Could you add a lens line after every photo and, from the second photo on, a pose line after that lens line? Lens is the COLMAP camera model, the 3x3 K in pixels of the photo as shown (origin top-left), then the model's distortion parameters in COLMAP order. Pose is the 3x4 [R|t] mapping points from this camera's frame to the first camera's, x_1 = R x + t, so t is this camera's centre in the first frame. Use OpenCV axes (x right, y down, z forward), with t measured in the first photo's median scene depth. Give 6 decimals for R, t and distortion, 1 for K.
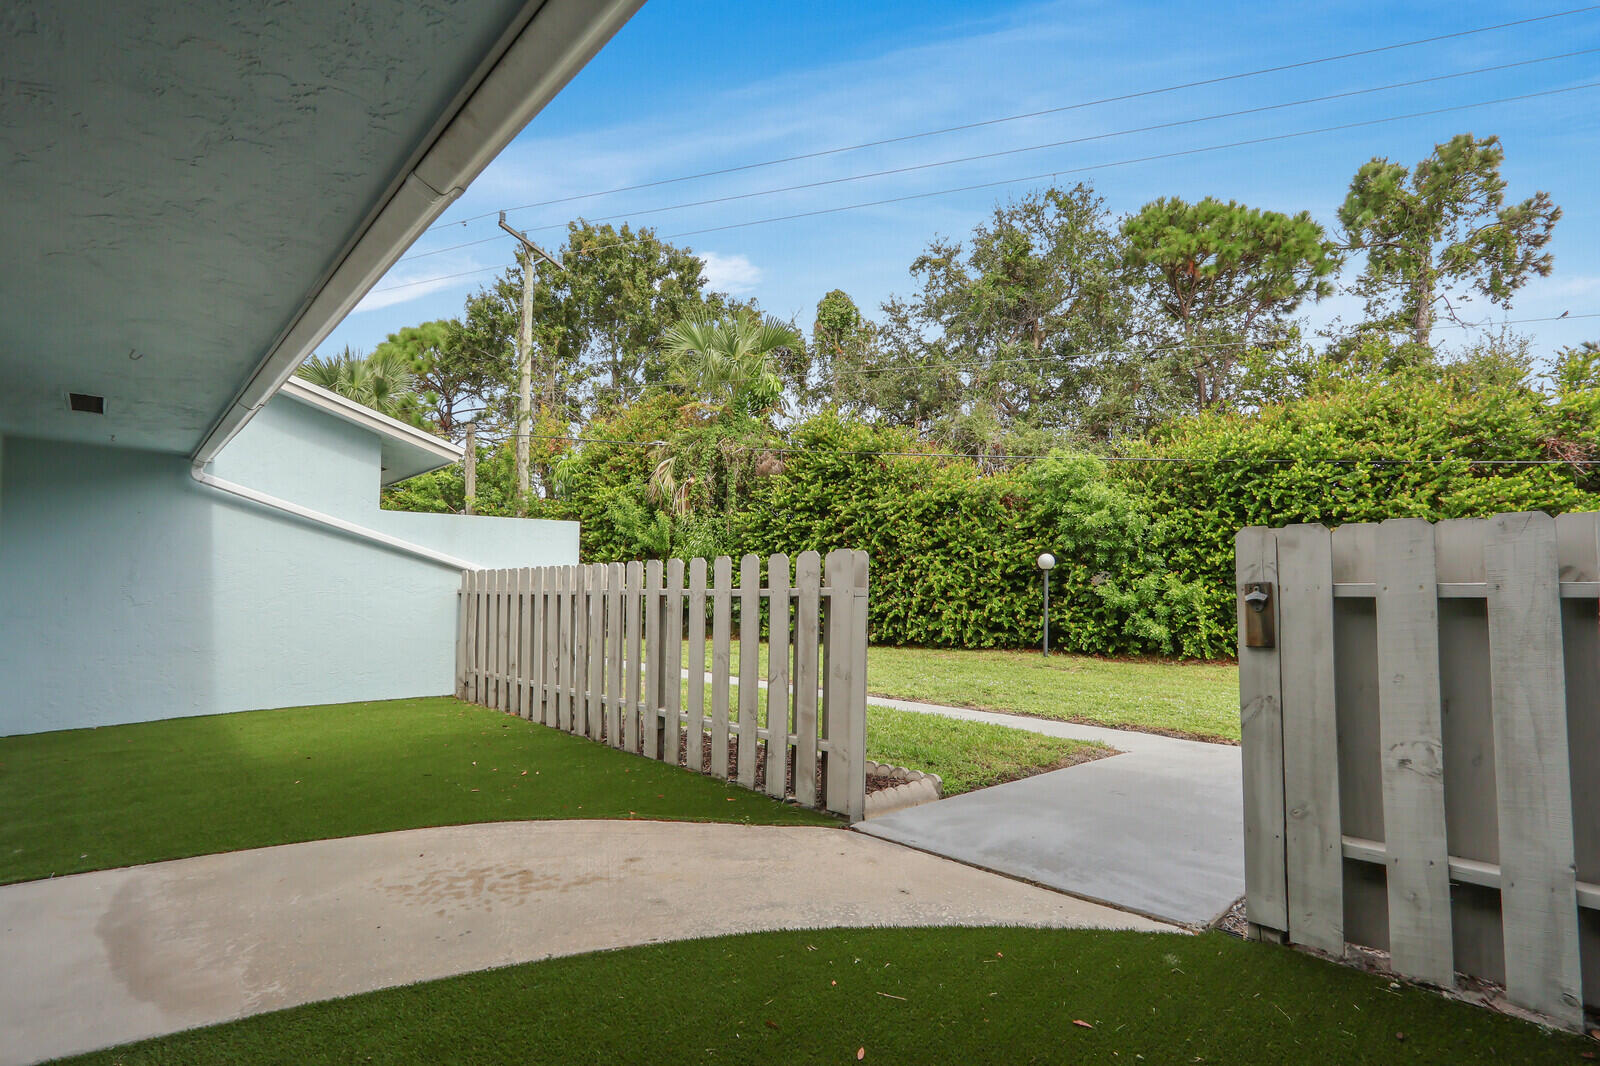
lens RADIAL K [[744.4, 0, 803.2], [0, 744.4, 553.8], [0, 0, 1]] dist [-0.013773, -0.000052]
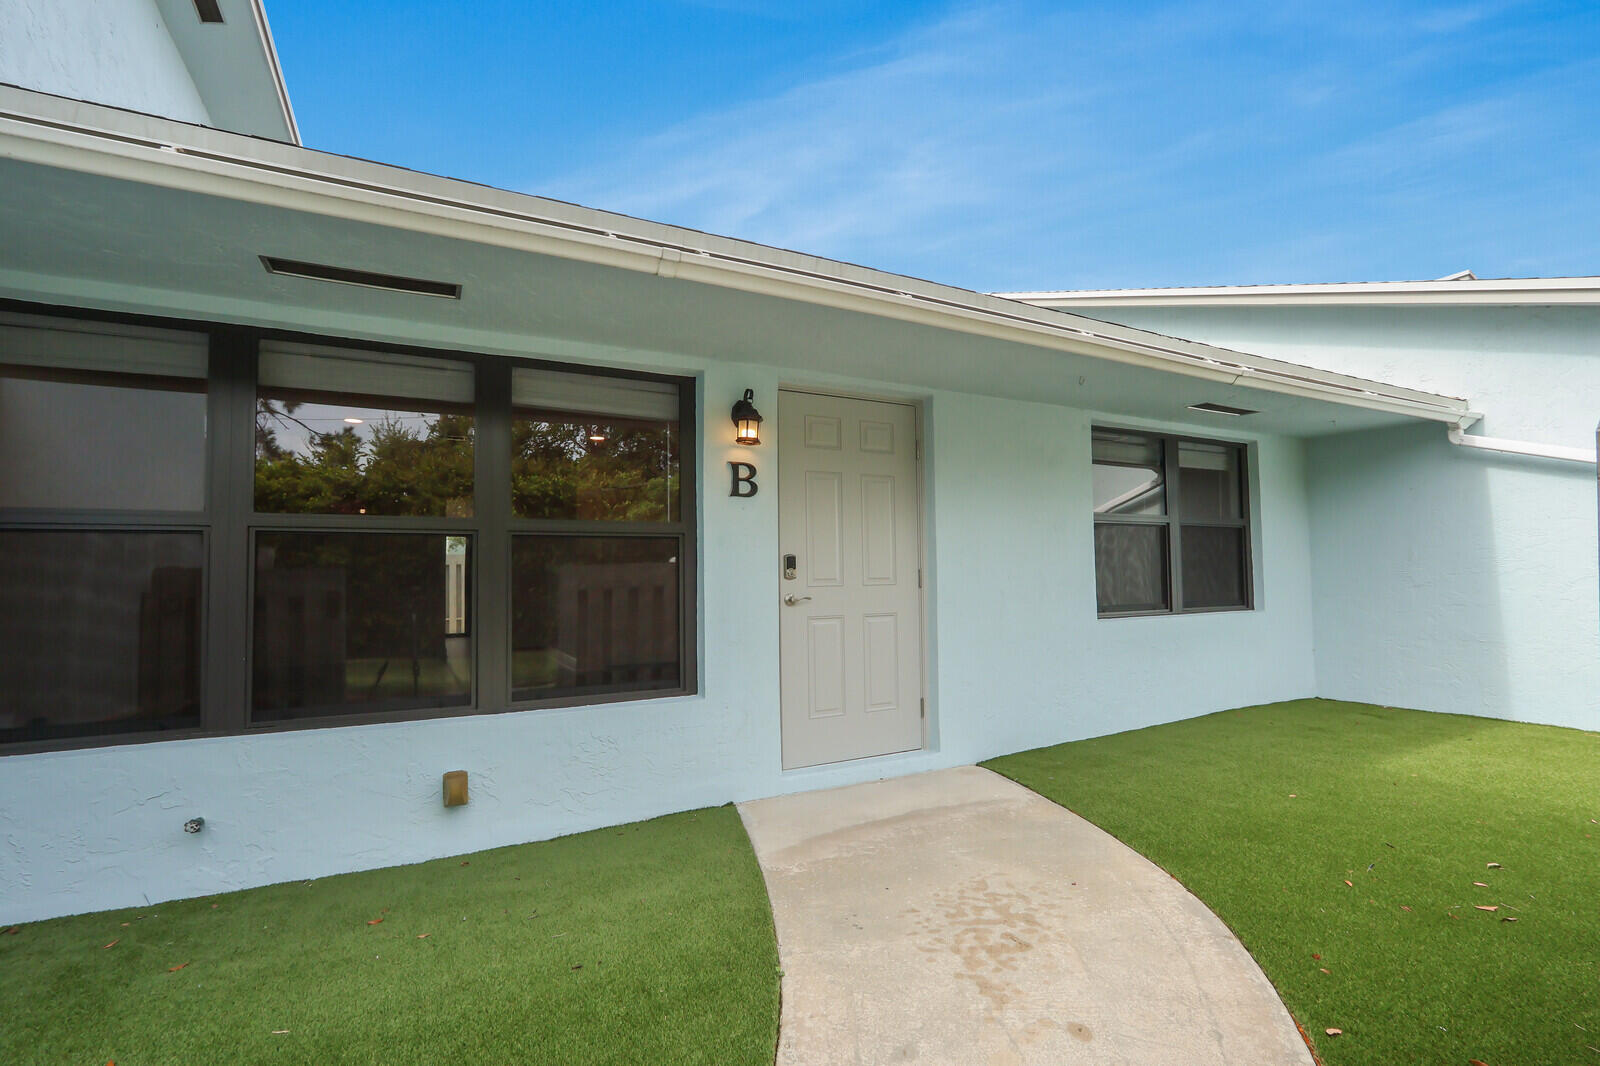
lens RADIAL K [[729.0, 0, 796.1], [0, 729.0, 519.4], [0, 0, 1]] dist [-0.011034, 0.000123]
pose [[-0.270932, -0.065466, -0.960370, 0.427787], [0.048443, 0.995493, -0.081527, 0.044078], [0.961379, -0.068612, -0.266540, 1.001253]]
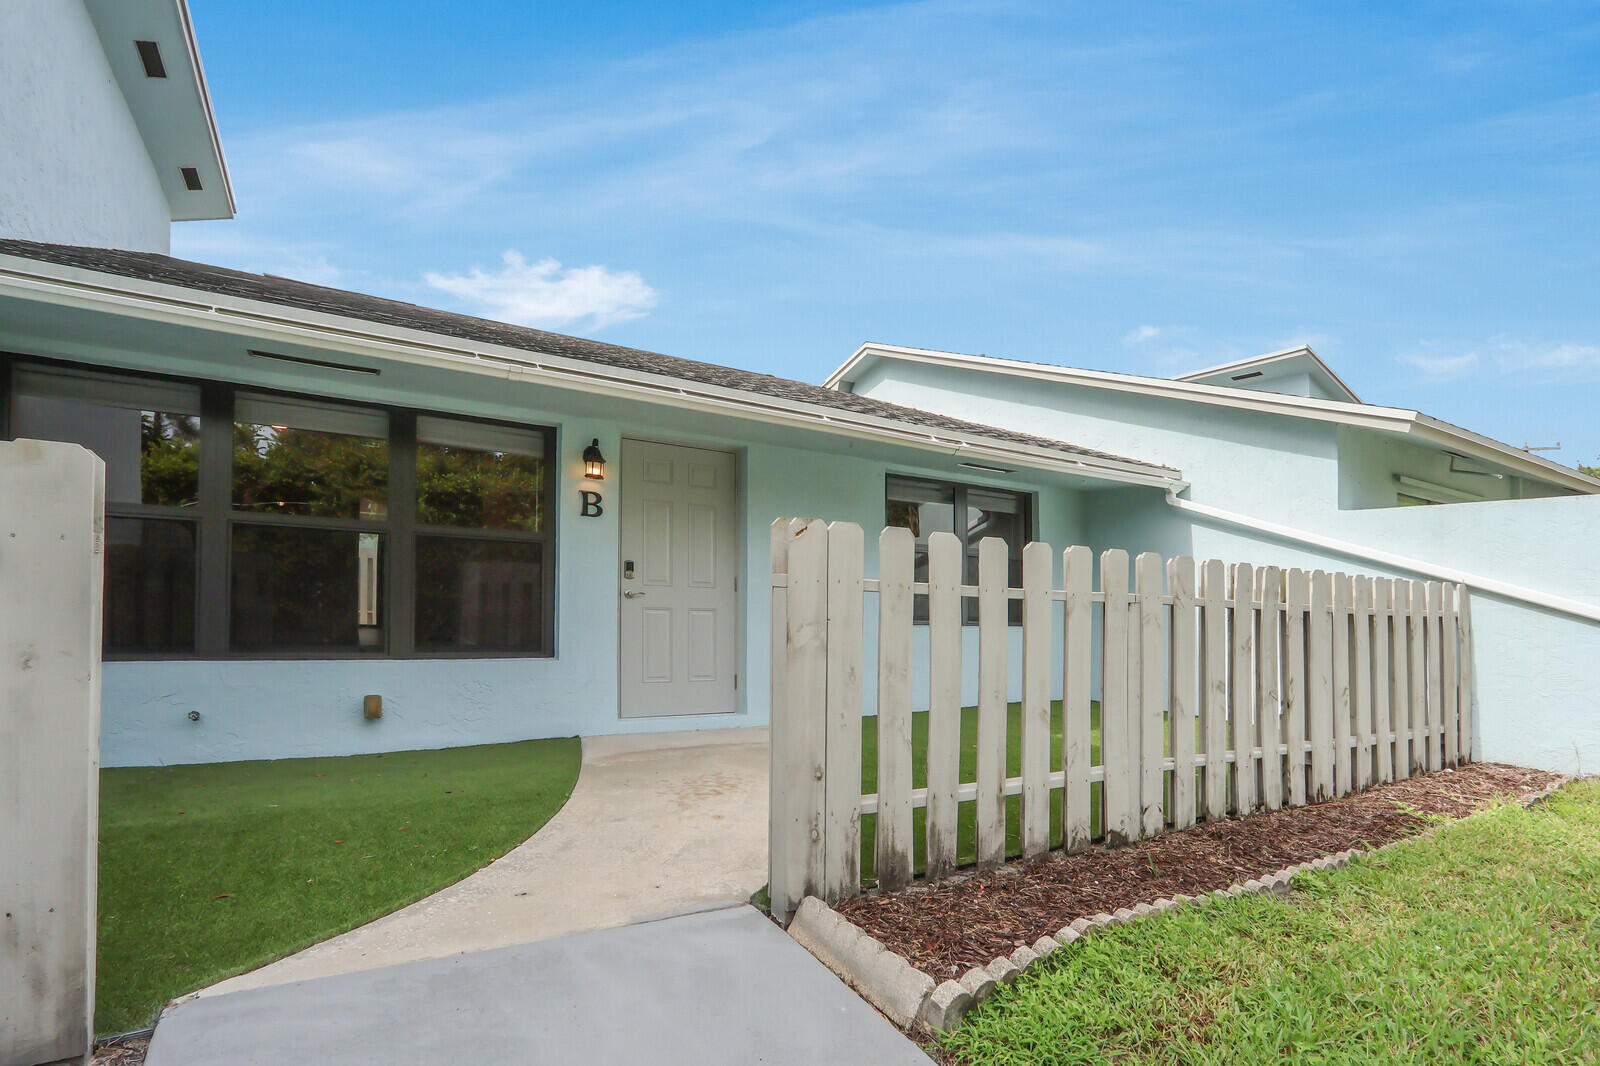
lens RADIAL K [[765.6, 0, 798.5], [0, 765.6, 601.6], [0, 0, 1]] dist [-0.003358, -0.000609]
pose [[-0.193449, 0.008294, -0.981075, 0.906687], [-0.001469, 0.999961, 0.008744, 0.081494], [0.981109, 0.003133, -0.193429, 1.391145]]
